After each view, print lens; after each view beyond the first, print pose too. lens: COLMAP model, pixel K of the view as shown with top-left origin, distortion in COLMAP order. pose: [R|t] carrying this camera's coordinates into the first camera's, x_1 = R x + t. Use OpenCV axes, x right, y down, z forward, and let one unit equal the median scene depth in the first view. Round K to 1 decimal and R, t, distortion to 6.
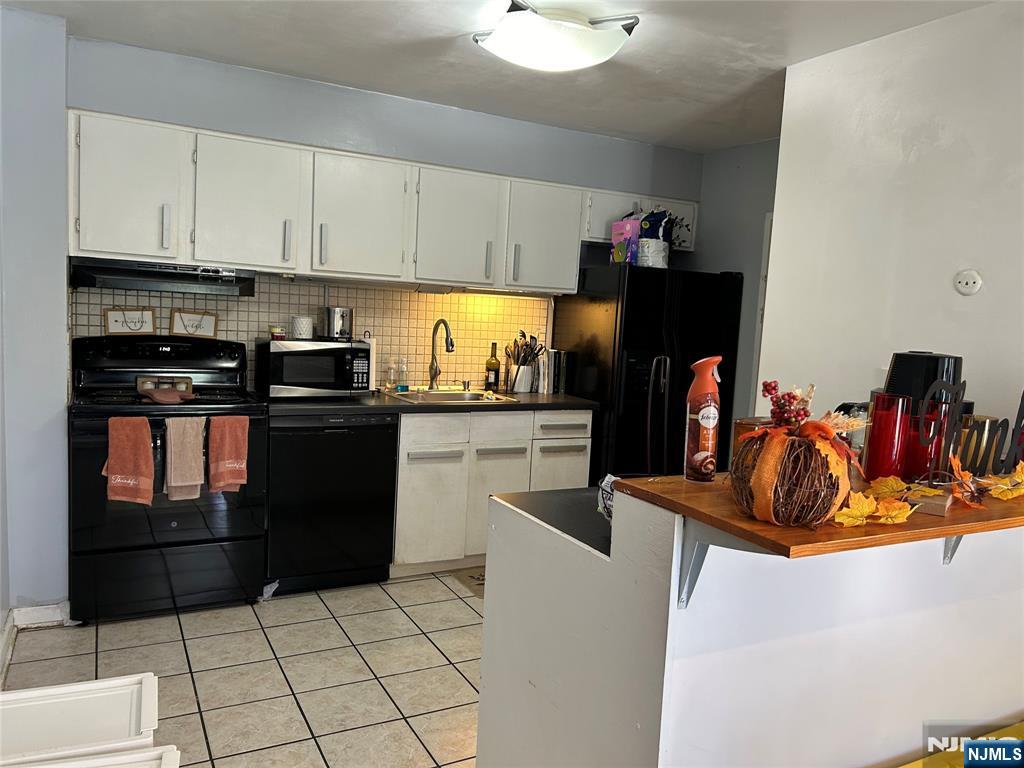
lens RADIAL K [[774.8, 0, 518.0], [0, 774.8, 385.3], [0, 0, 1]] dist [0.074313, -0.082414]
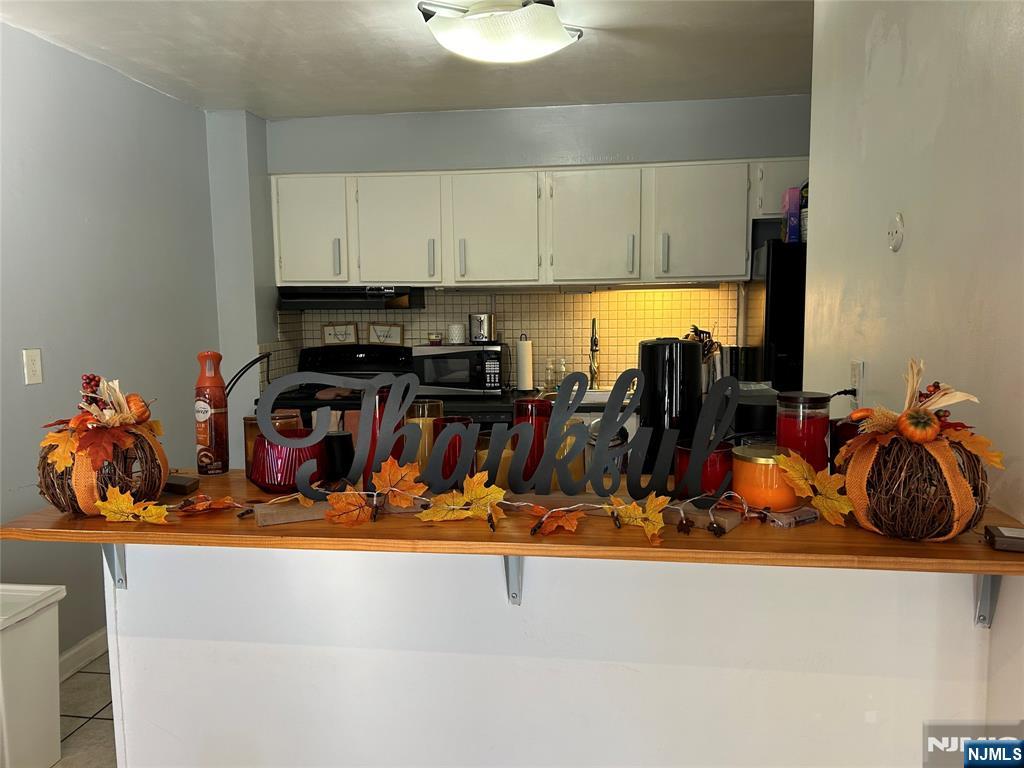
lens RADIAL K [[774.8, 0, 515.7], [0, 774.8, 380.0], [0, 0, 1]] dist [0.074313, -0.082414]
pose [[0.803851, -0.004907, -0.594810, 0.459902], [-0.001149, 0.999951, -0.009802, 0.003596], [0.594829, 0.008563, 0.803807, 0.161376]]
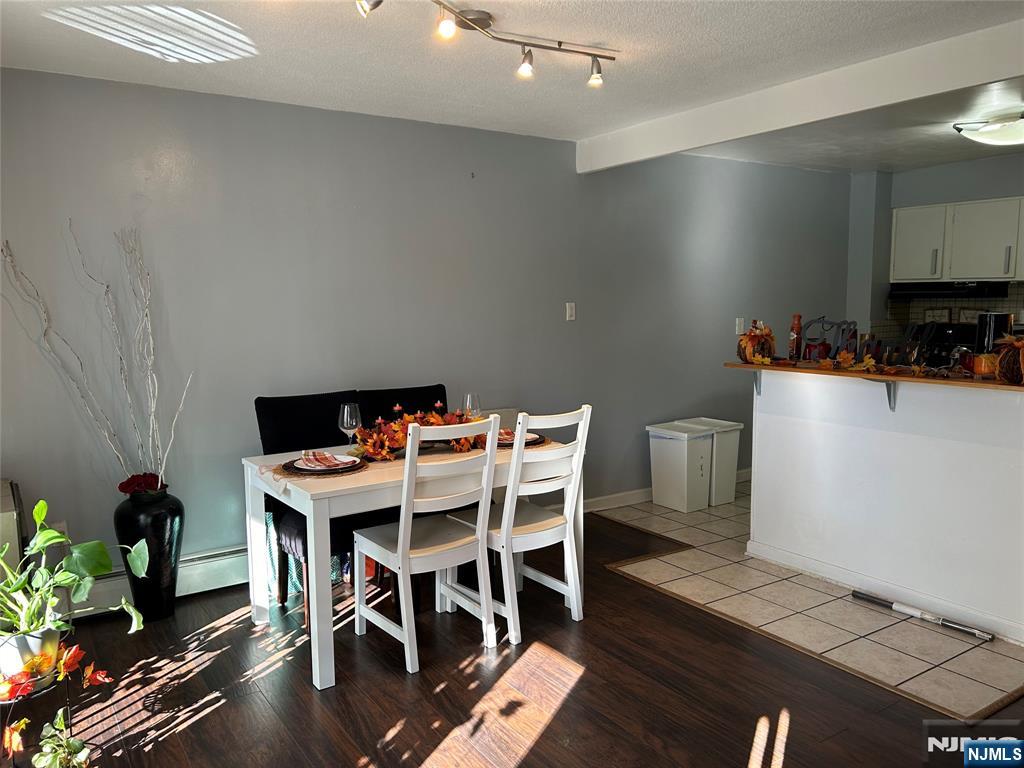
lens RADIAL K [[774.8, 0, 508.4], [0, 774.8, 388.9], [0, 0, 1]] dist [0.074313, -0.082414]
pose [[0.089544, 0.059906, -0.994180, 1.142134], [-0.080881, 0.995330, 0.052690, 0.063579], [0.992693, 0.075692, 0.093971, -0.100359]]
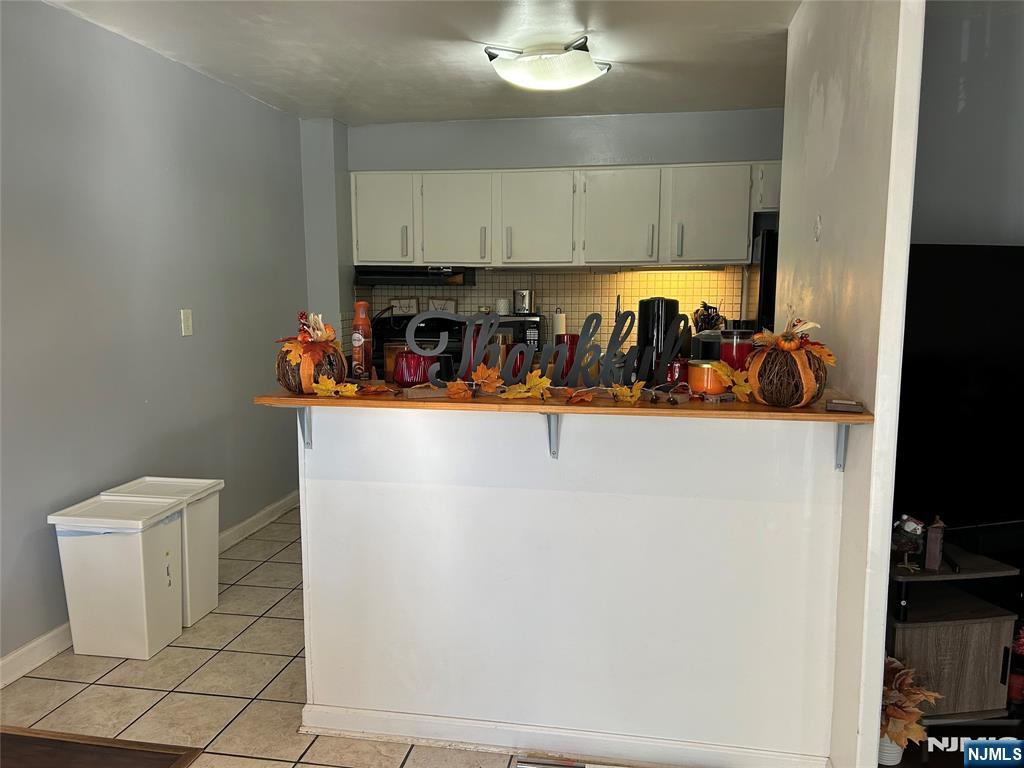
lens RADIAL K [[774.8, 0, 513.1], [0, 774.8, 391.0], [0, 0, 1]] dist [0.074313, -0.082414]
pose [[0.777062, 0.028363, -0.628785, 0.584564], [-0.017994, 0.999577, 0.022851, 0.040219], [0.629167, -0.006443, 0.777243, -0.018875]]
